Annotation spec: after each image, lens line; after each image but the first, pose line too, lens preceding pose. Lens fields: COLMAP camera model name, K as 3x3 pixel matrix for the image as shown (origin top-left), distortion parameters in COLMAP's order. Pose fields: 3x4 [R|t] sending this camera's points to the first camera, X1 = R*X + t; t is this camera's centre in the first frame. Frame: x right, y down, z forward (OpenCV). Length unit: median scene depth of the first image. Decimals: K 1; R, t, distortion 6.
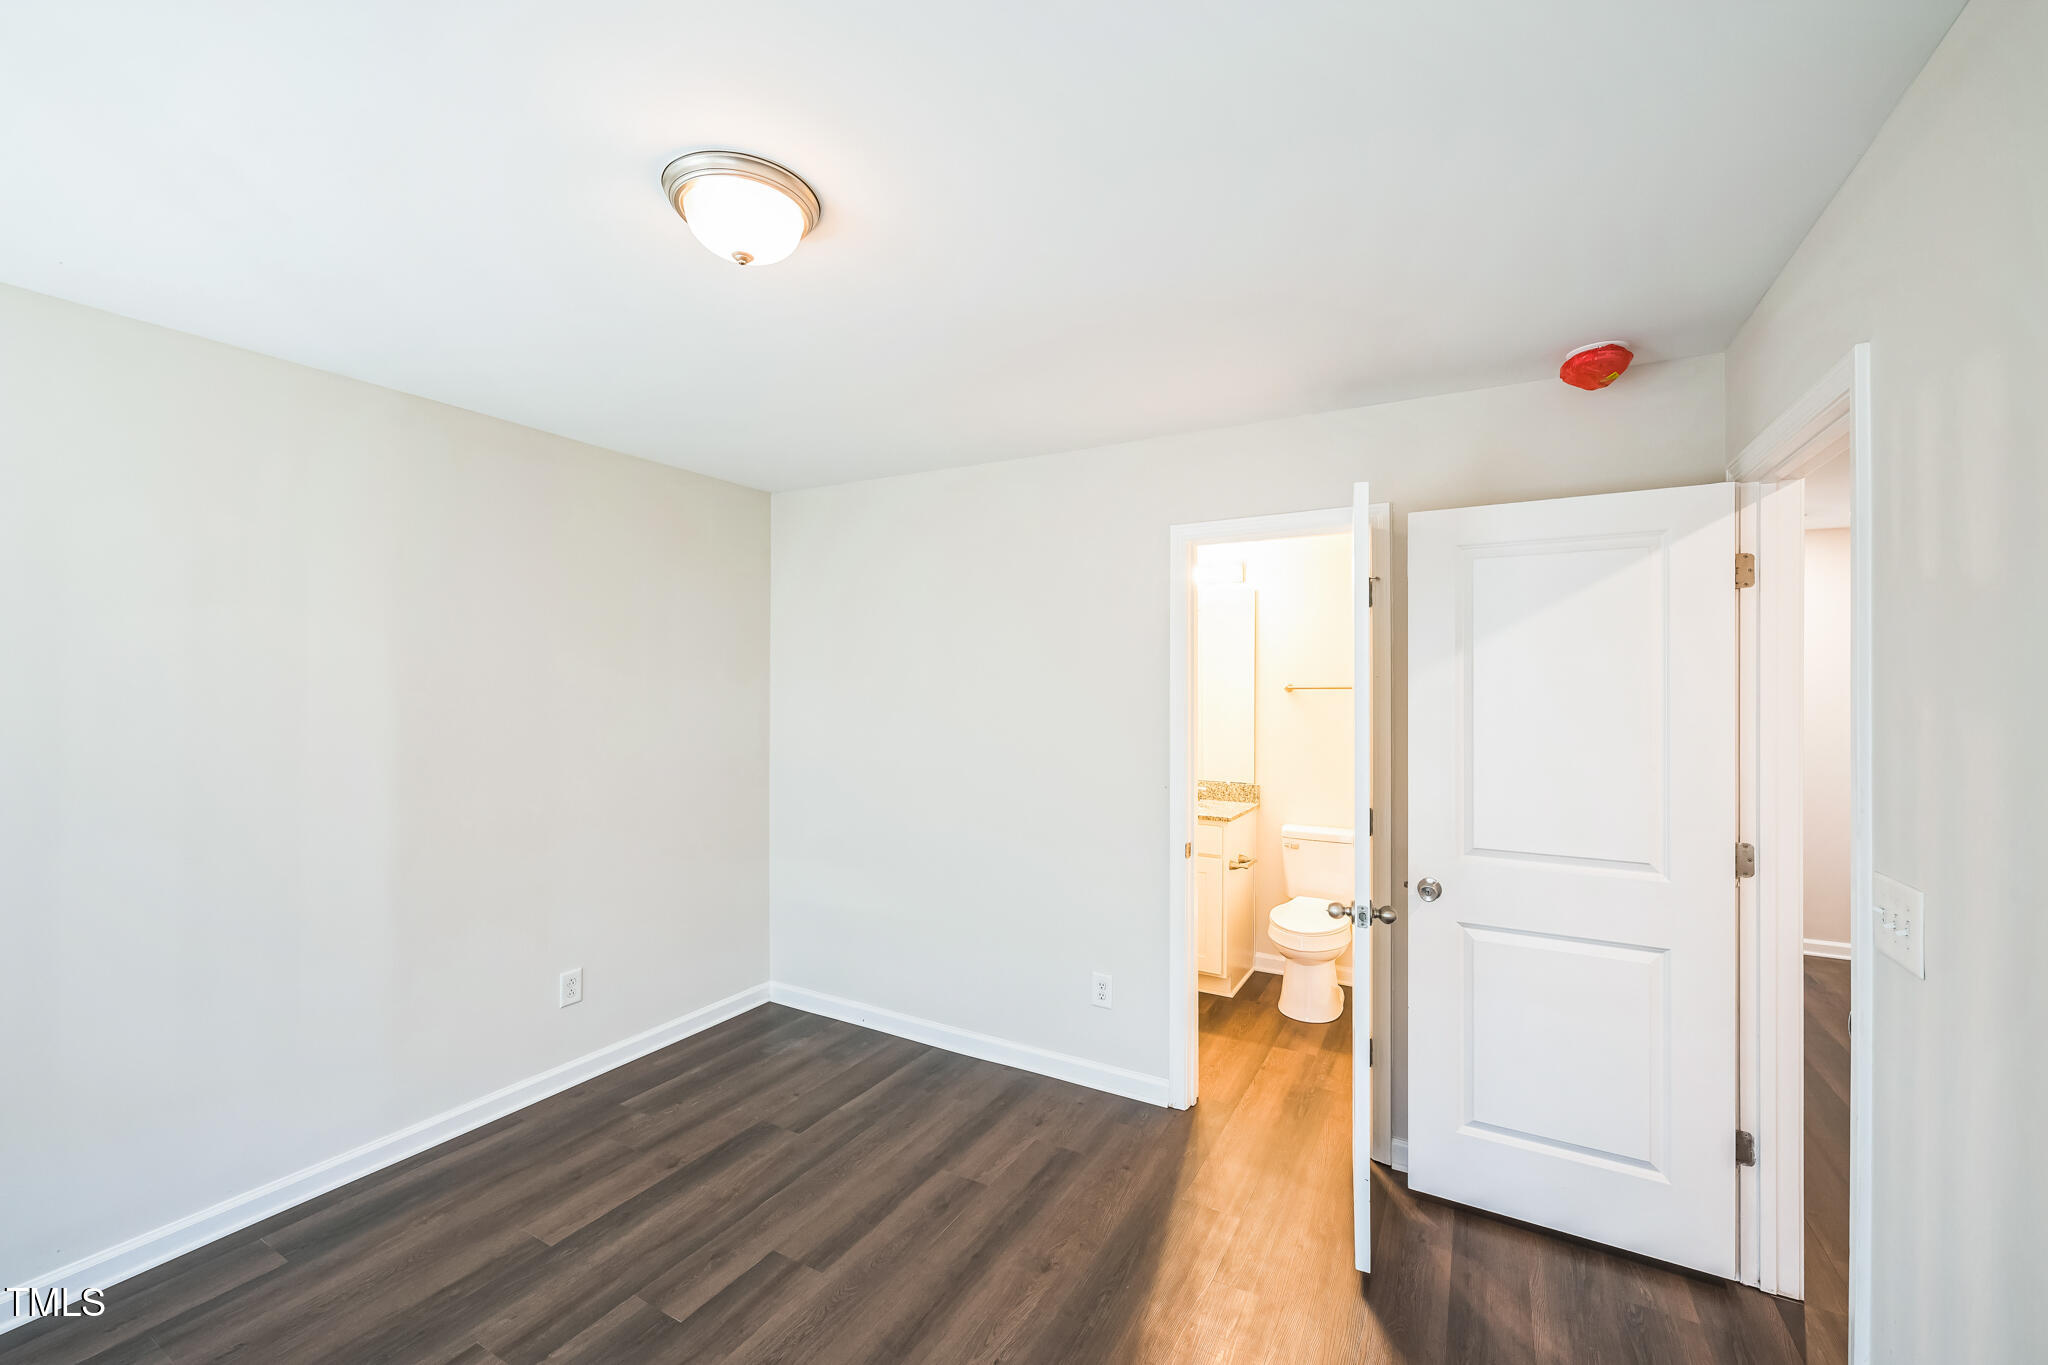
lens RADIAL K [[818.5, 0, 1016.0], [0, 818.5, 694.4], [0, 0, 1]] dist [-0.000934, 0.000260]
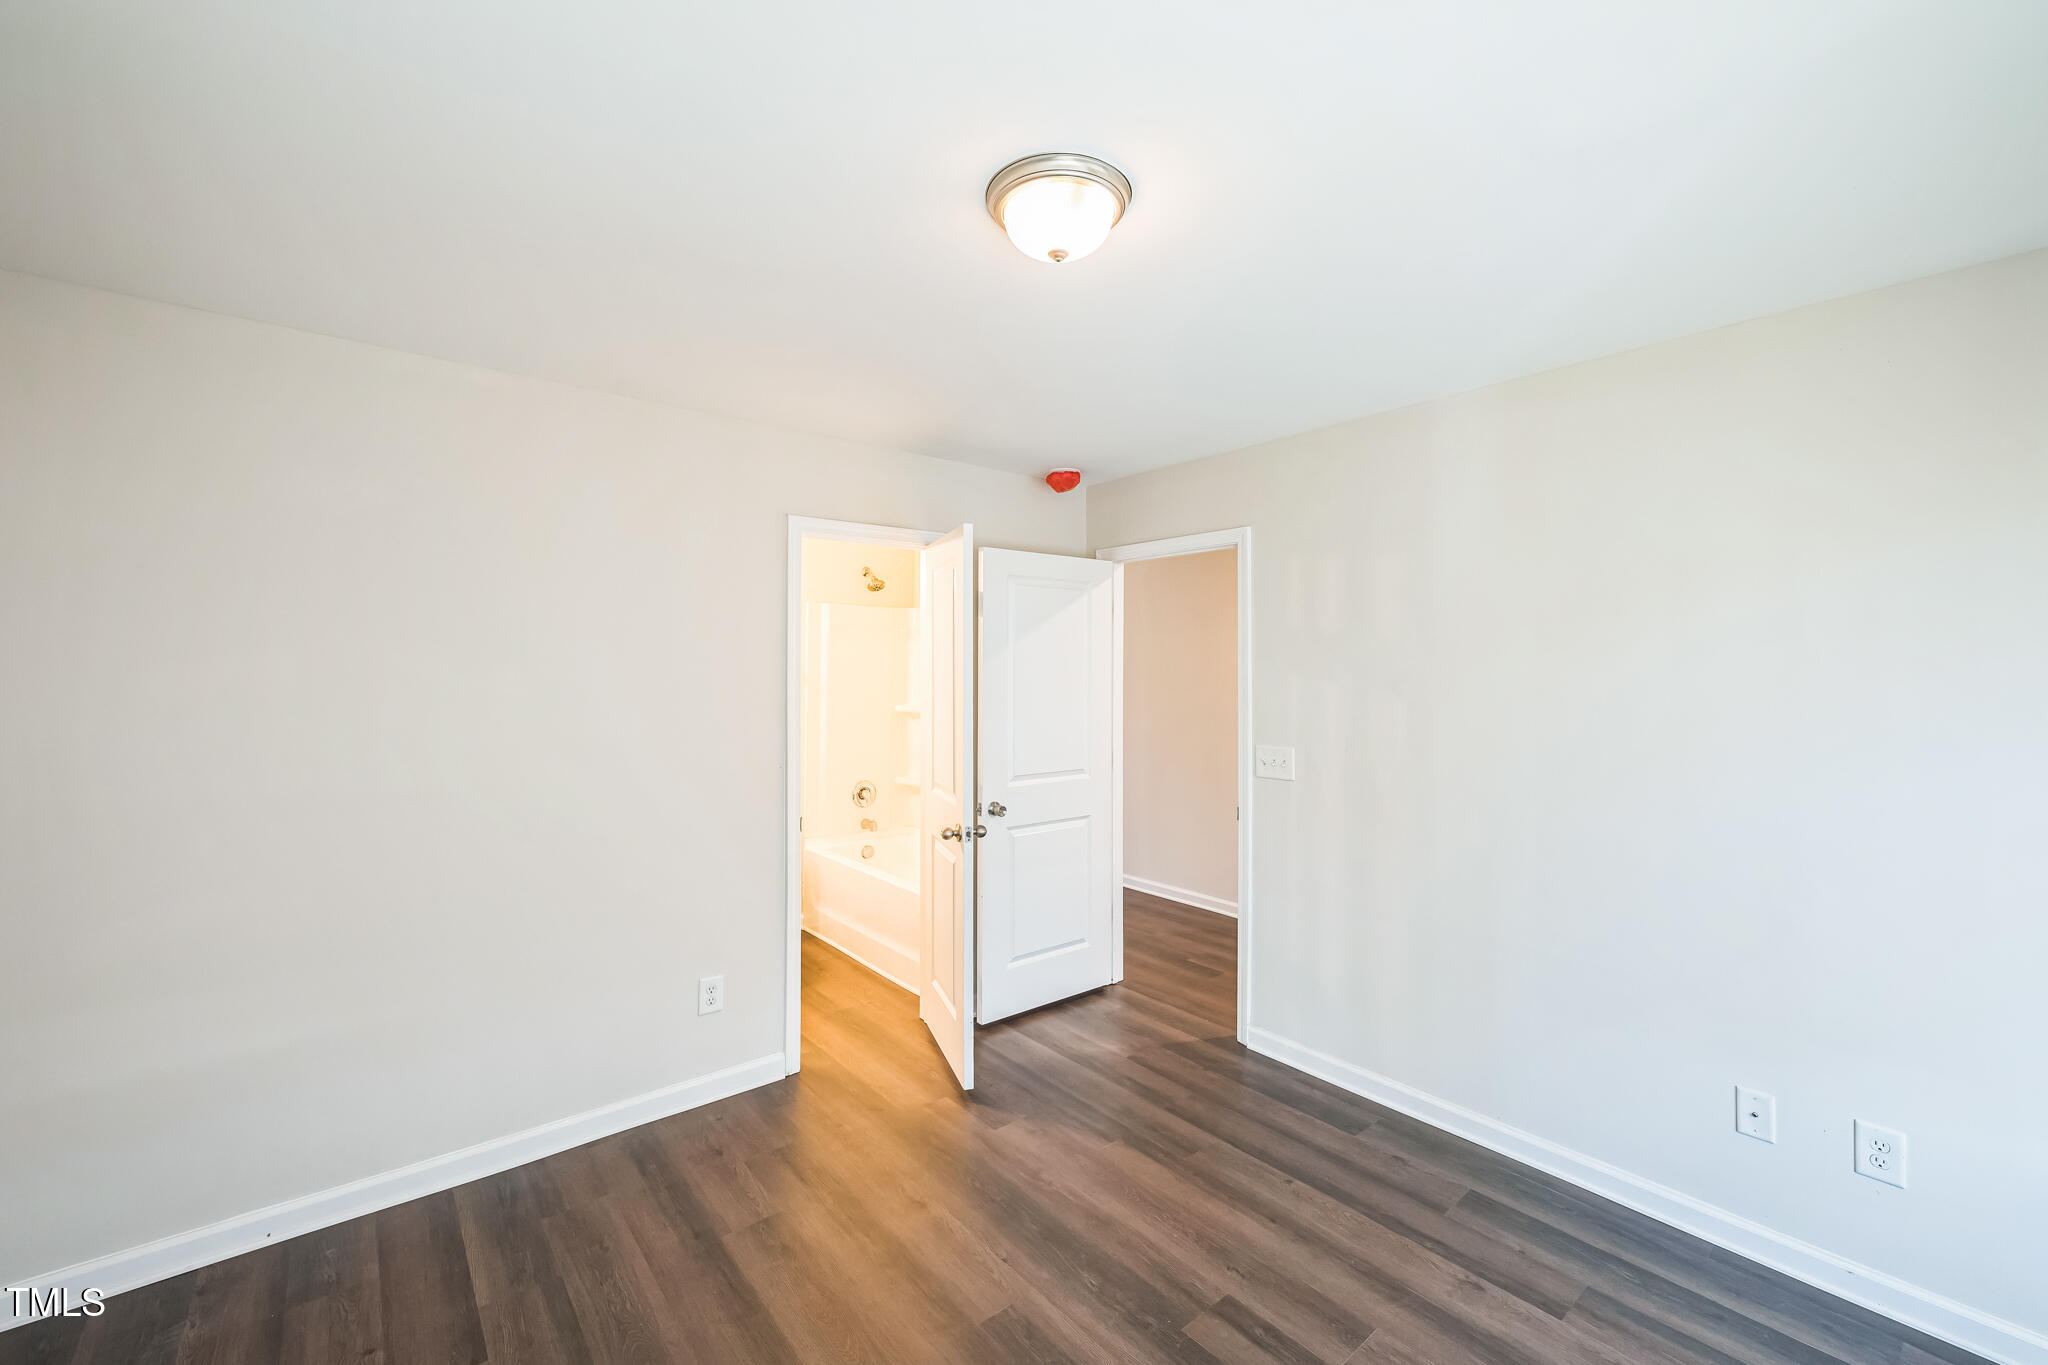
lens RADIAL K [[818.5, 0, 1012.8], [0, 818.5, 674.9], [0, 0, 1]] dist [-0.000934, 0.000260]
pose [[0.371053, -0.001050, 0.928611, -0.705754], [0.013495, 0.999900, -0.004262, 0.006119], [-0.928514, 0.014113, 0.371030, 0.366885]]
